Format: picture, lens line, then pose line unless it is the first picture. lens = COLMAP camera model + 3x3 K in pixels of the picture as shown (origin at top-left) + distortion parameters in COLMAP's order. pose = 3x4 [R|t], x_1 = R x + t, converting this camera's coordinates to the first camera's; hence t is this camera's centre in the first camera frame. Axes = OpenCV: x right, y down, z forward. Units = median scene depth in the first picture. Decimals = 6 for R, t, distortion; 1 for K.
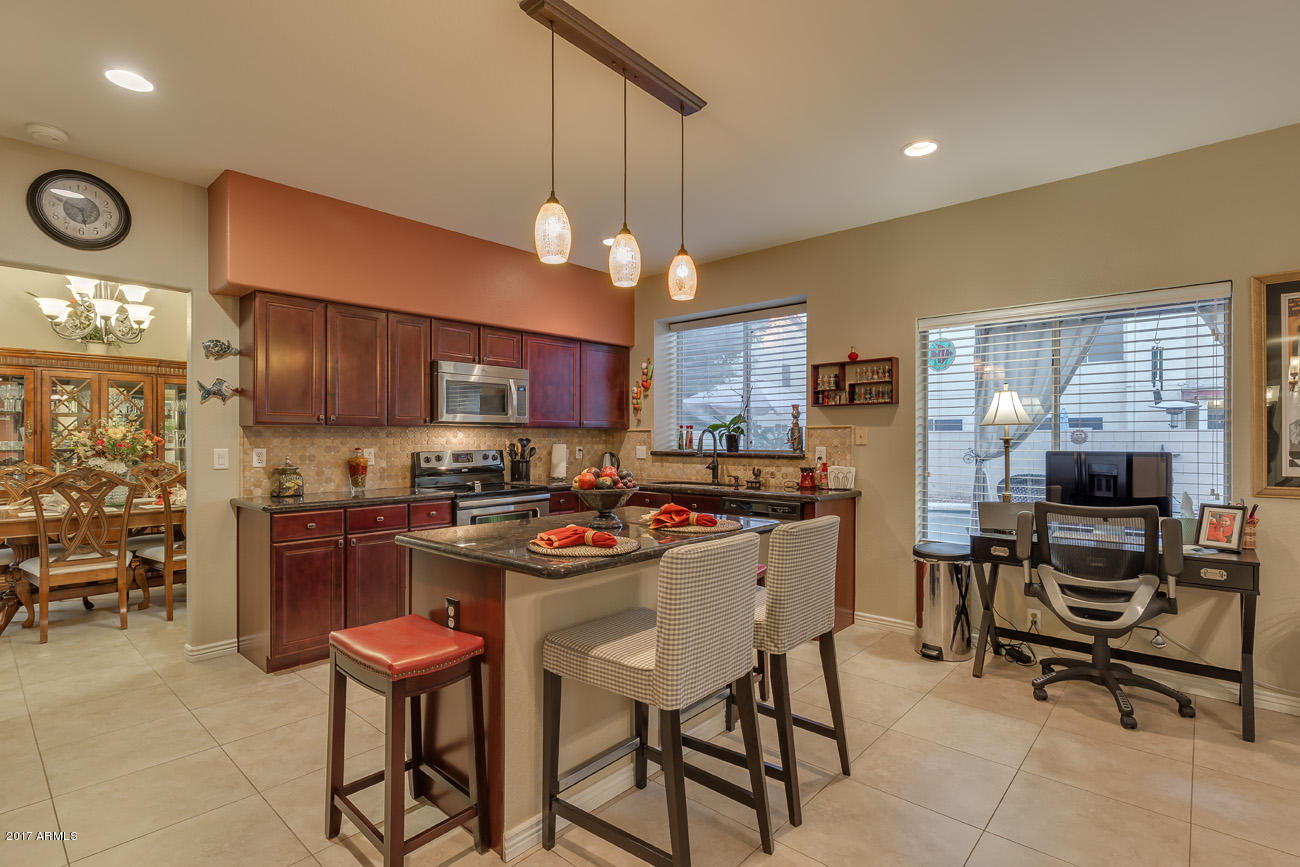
lens RADIAL K [[627.9, 0, 650.0], [0, 627.9, 433.5], [0, 0, 1]] dist [-0.003063, -0.000186]
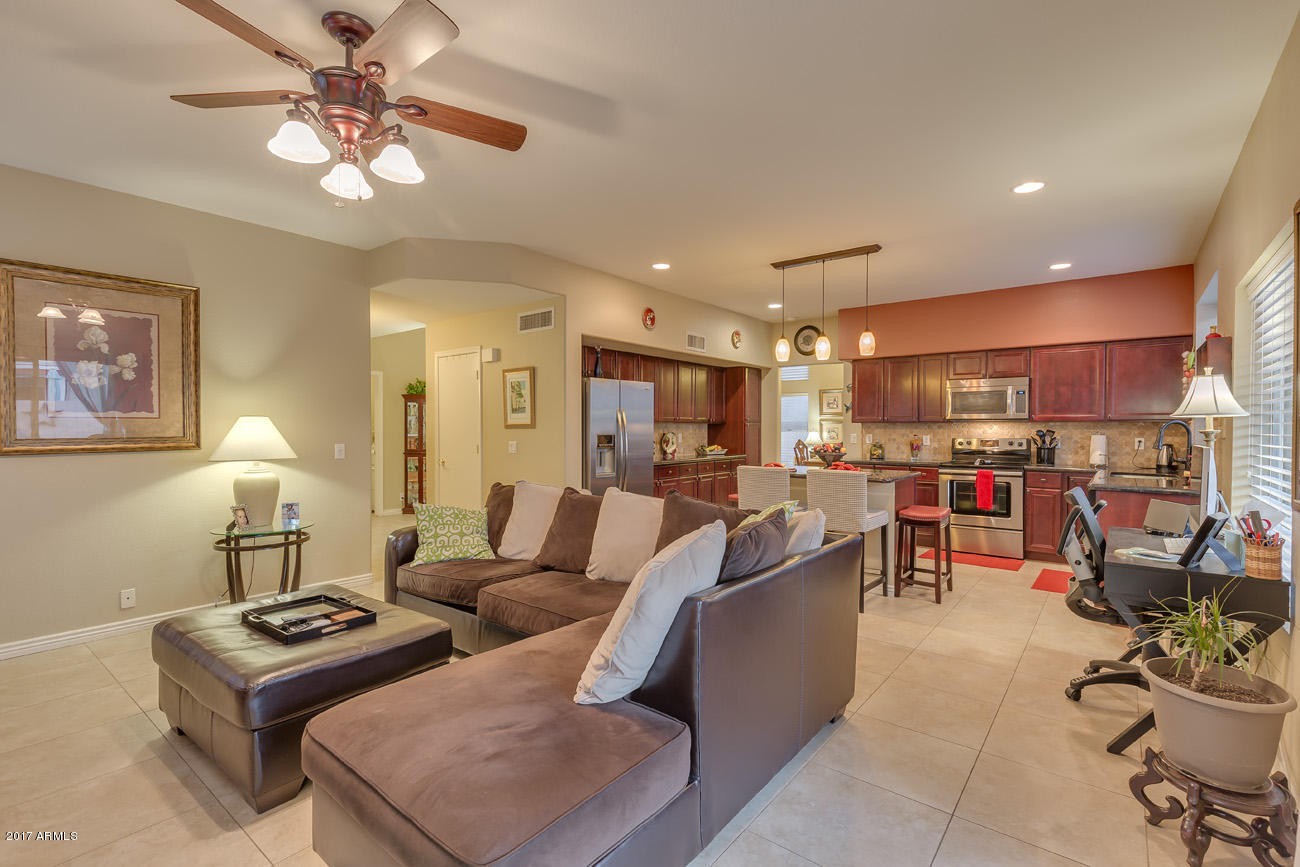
lens RADIAL K [[590.8, 0, 646.0], [0, 590.8, 436.9], [0, 0, 1]] dist [-0.000372, -0.007279]
pose [[0.051750, 0.014282, -0.998558, 1.085909], [0.002780, 0.999892, 0.014445, 0.002699], [0.998656, -0.003523, 0.051705, 0.159799]]
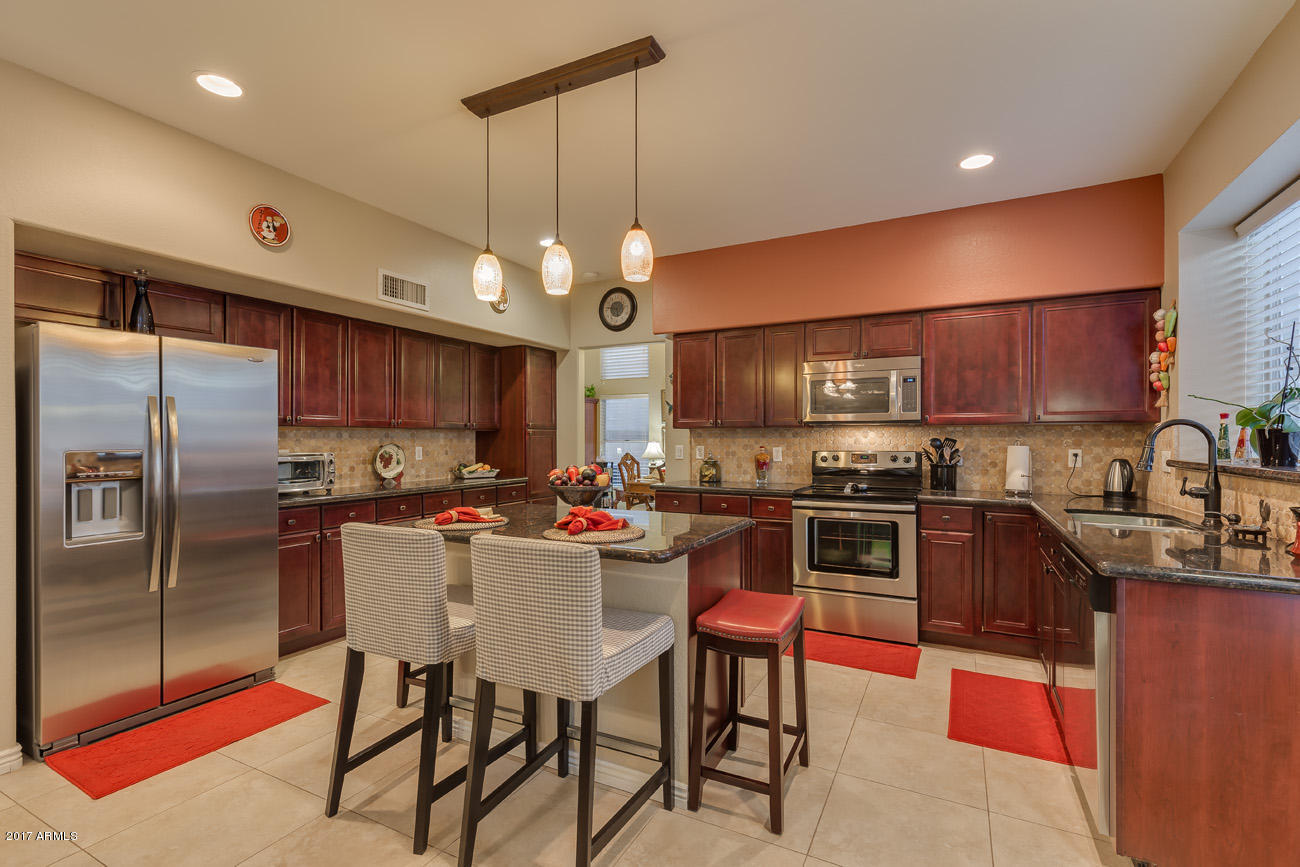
lens RADIAL K [[590.8, 0, 646.0], [0, 590.8, 436.9], [0, 0, 1]] dist [-0.000372, -0.007279]
pose [[0.241208, -0.004581, -0.970463, 0.530838], [0.006338, 0.999975, -0.003145, 0.007106], [0.970453, -0.005392, 0.241231, 0.499961]]
